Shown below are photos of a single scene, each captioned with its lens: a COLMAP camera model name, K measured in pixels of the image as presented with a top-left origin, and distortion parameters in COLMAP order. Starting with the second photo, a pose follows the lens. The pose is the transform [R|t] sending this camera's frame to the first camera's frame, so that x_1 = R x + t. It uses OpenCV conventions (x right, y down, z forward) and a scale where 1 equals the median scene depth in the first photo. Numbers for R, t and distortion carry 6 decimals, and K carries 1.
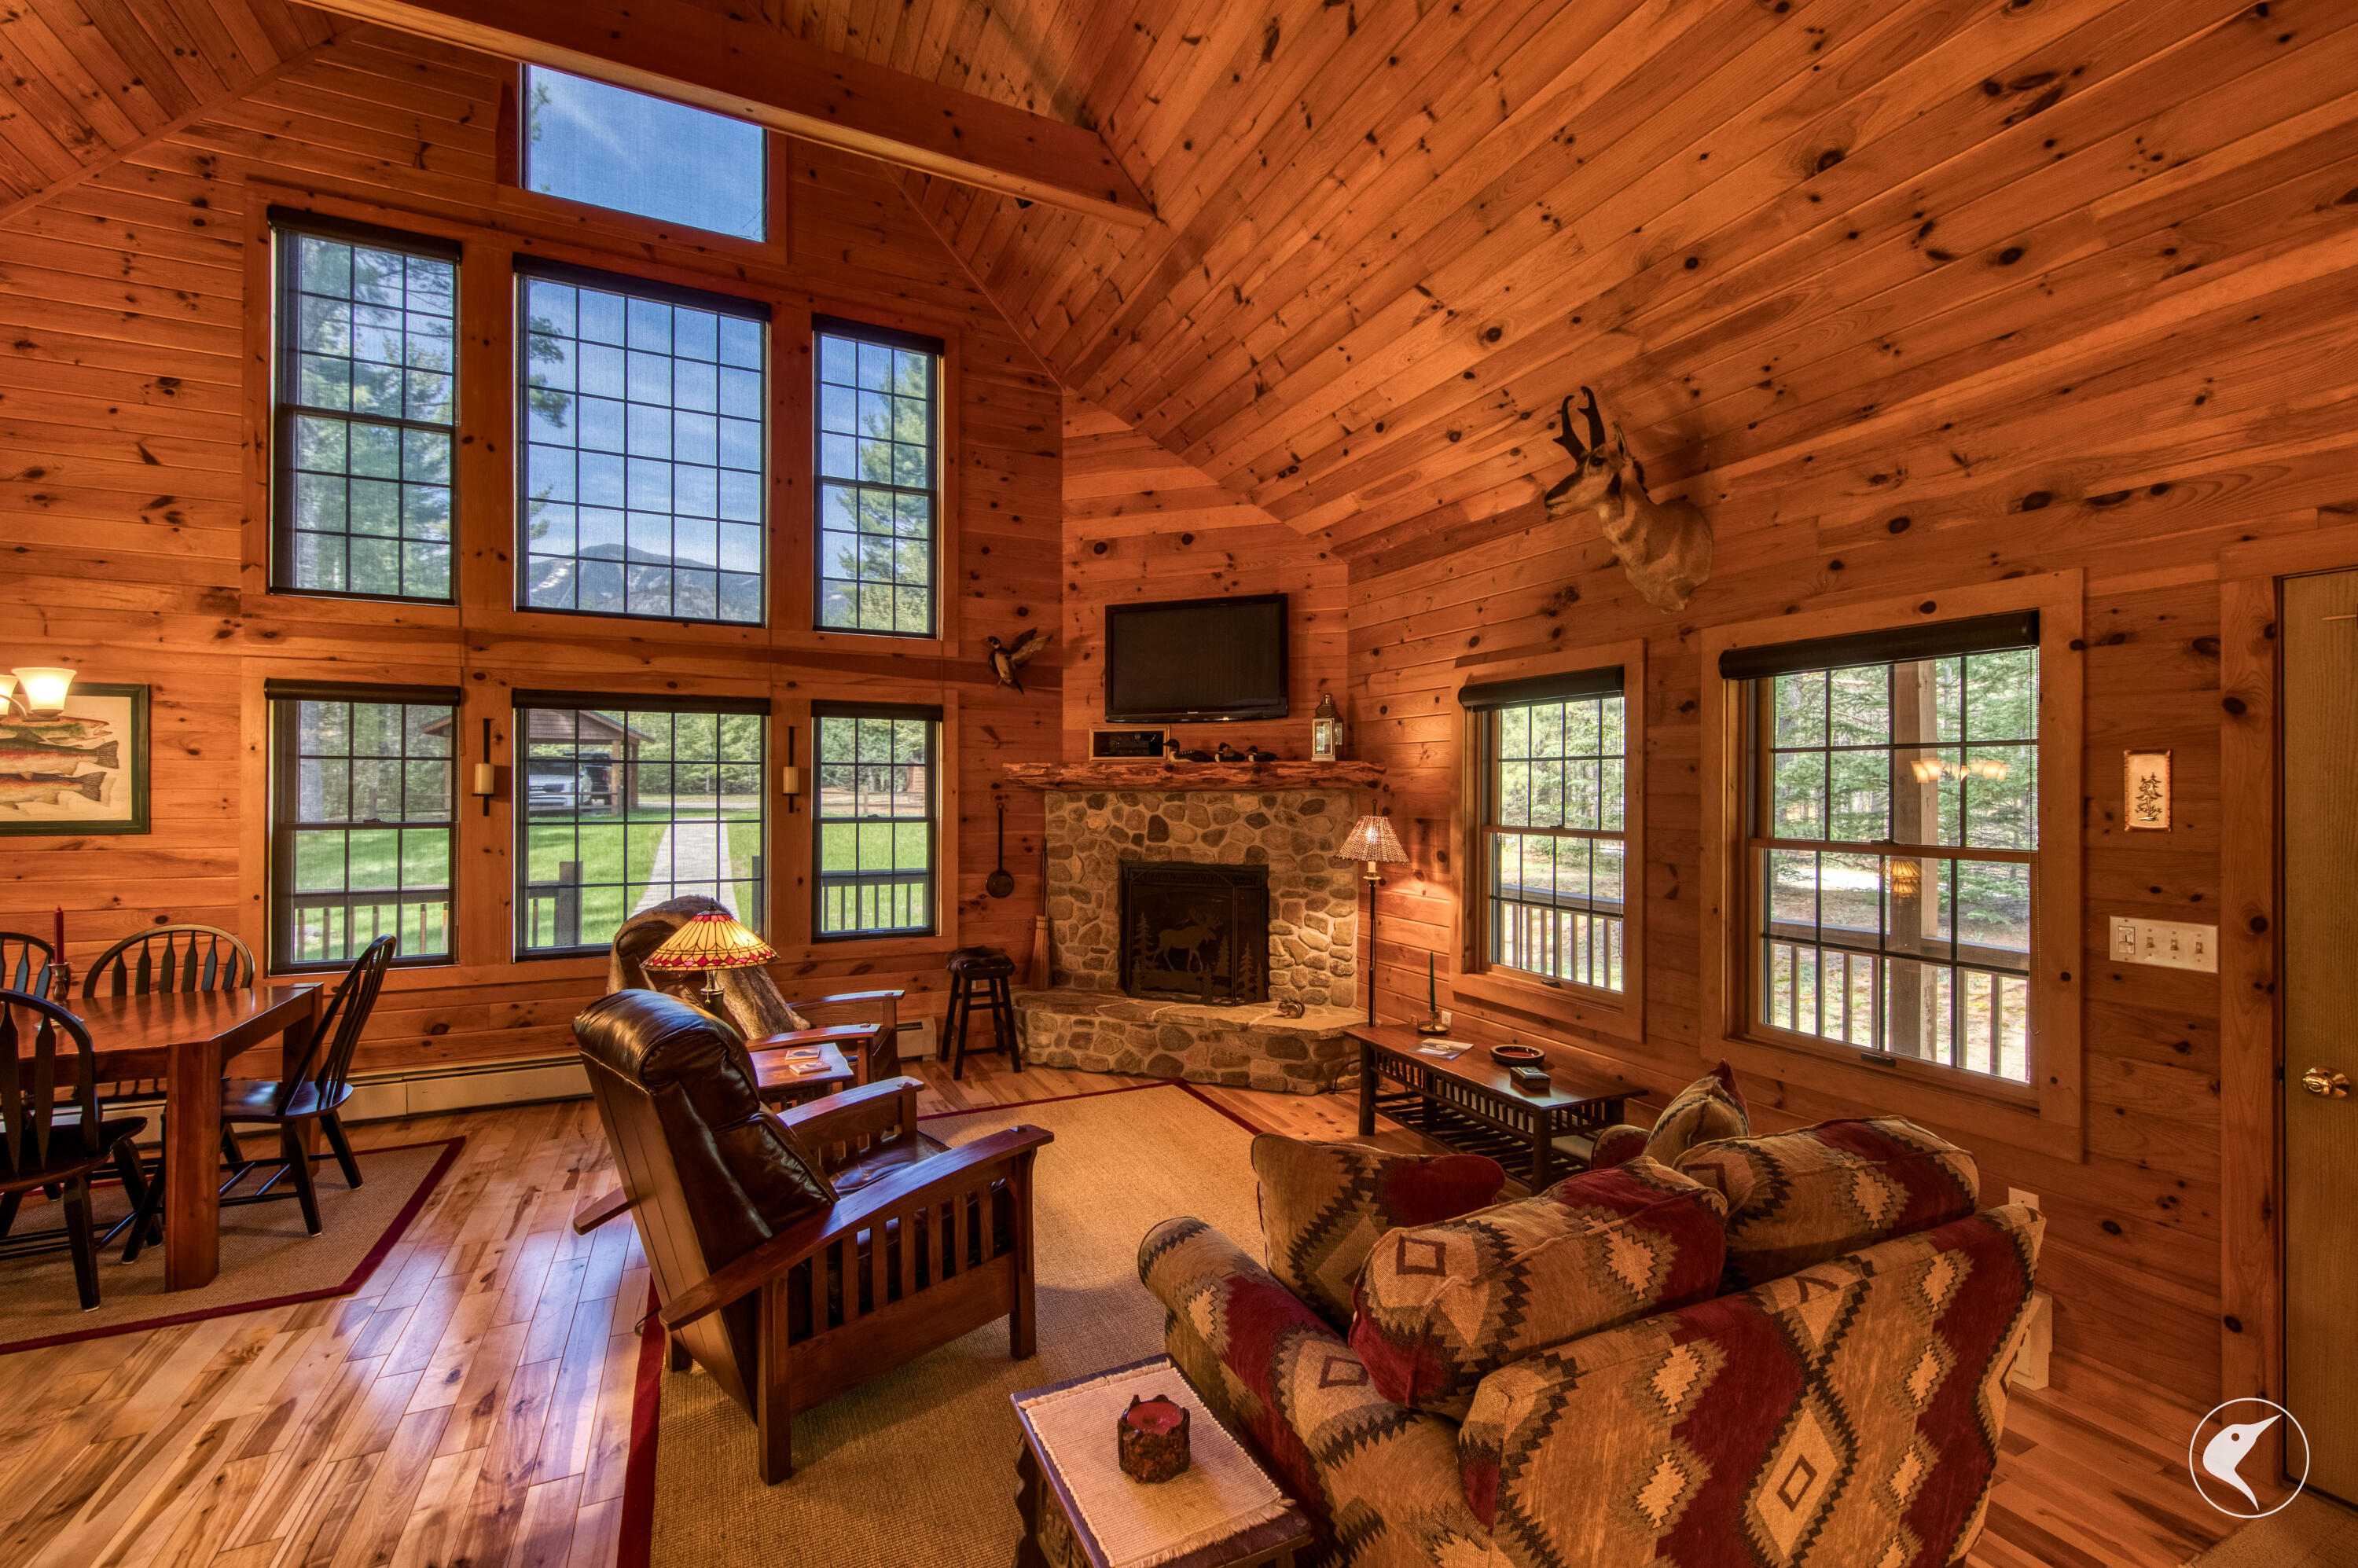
lens RADIAL K [[1053.9, 0, 1211.4], [0, 1053.9, 780.7], [0, 0, 1]] dist [-0.001006, -0.001307]
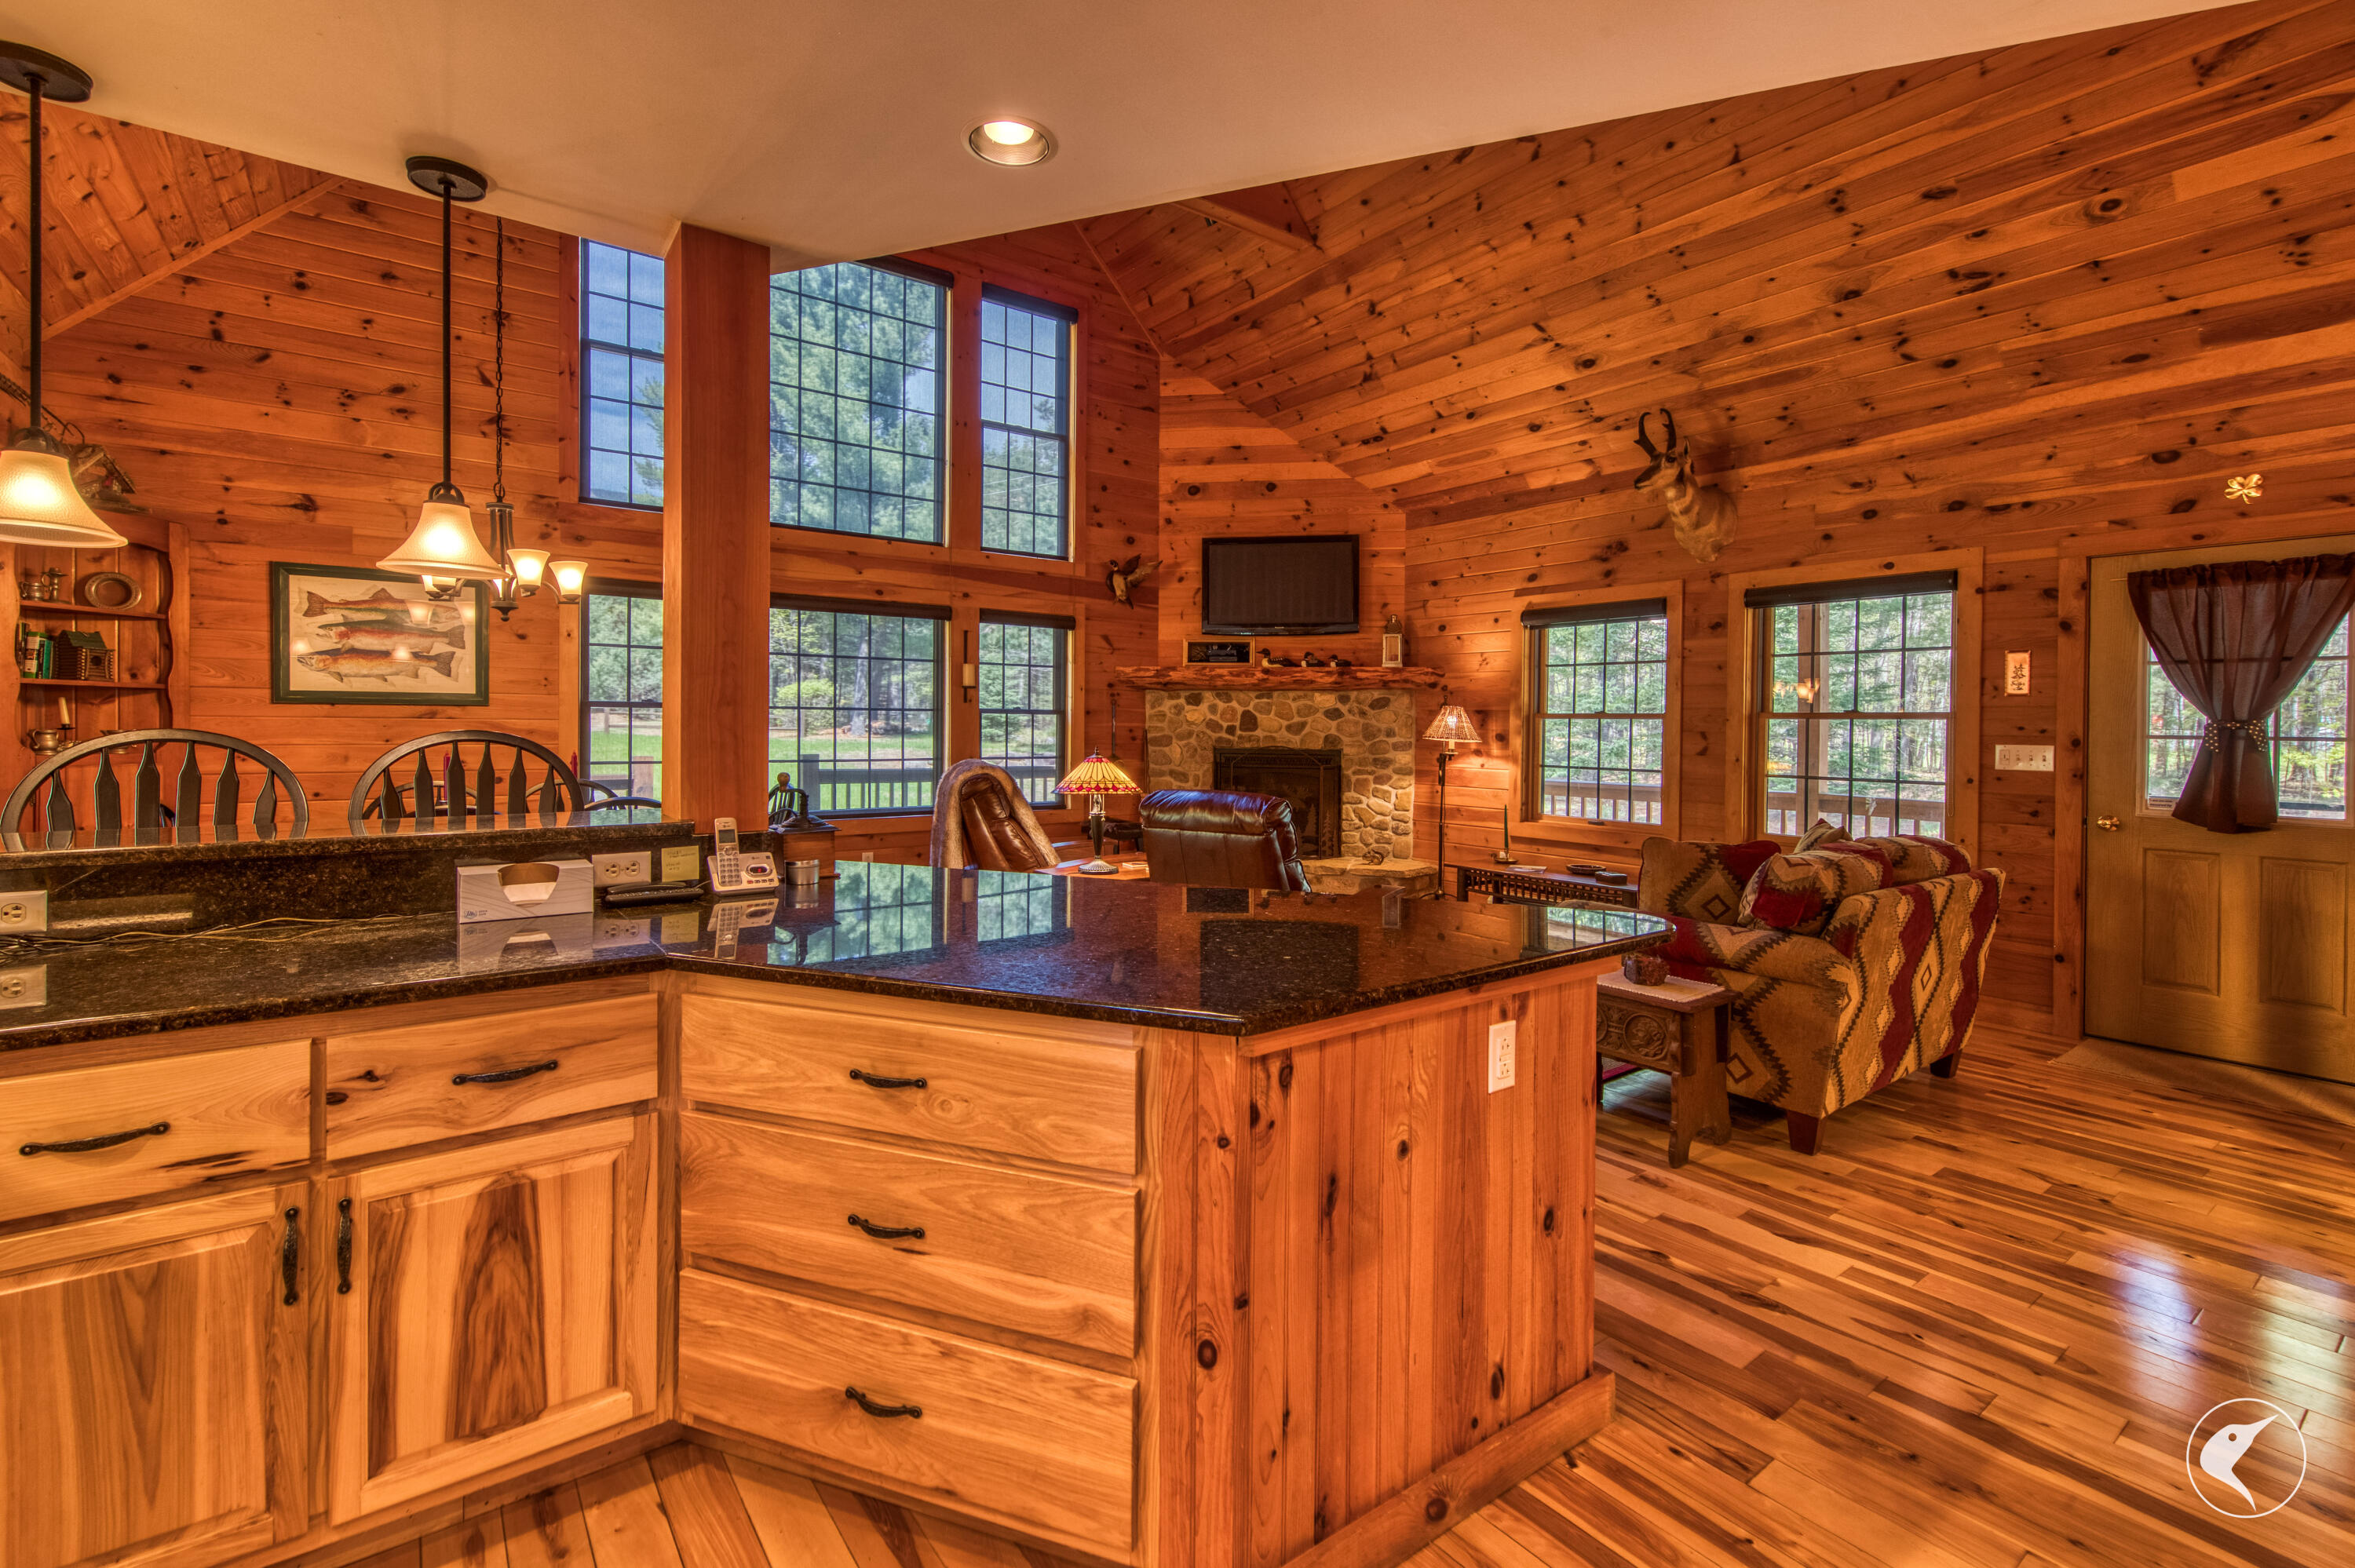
lens RADIAL K [[1052.5, 0, 1214.6], [0, 1052.5, 724.7], [0, 0, 1]] dist [-0.001006, -0.001307]
pose [[0.983682, 0.007744, 0.179751, -0.443557], [-0.009929, 0.999887, 0.011257, 0.051777], [-0.179644, -0.012858, 0.983648, -0.294915]]
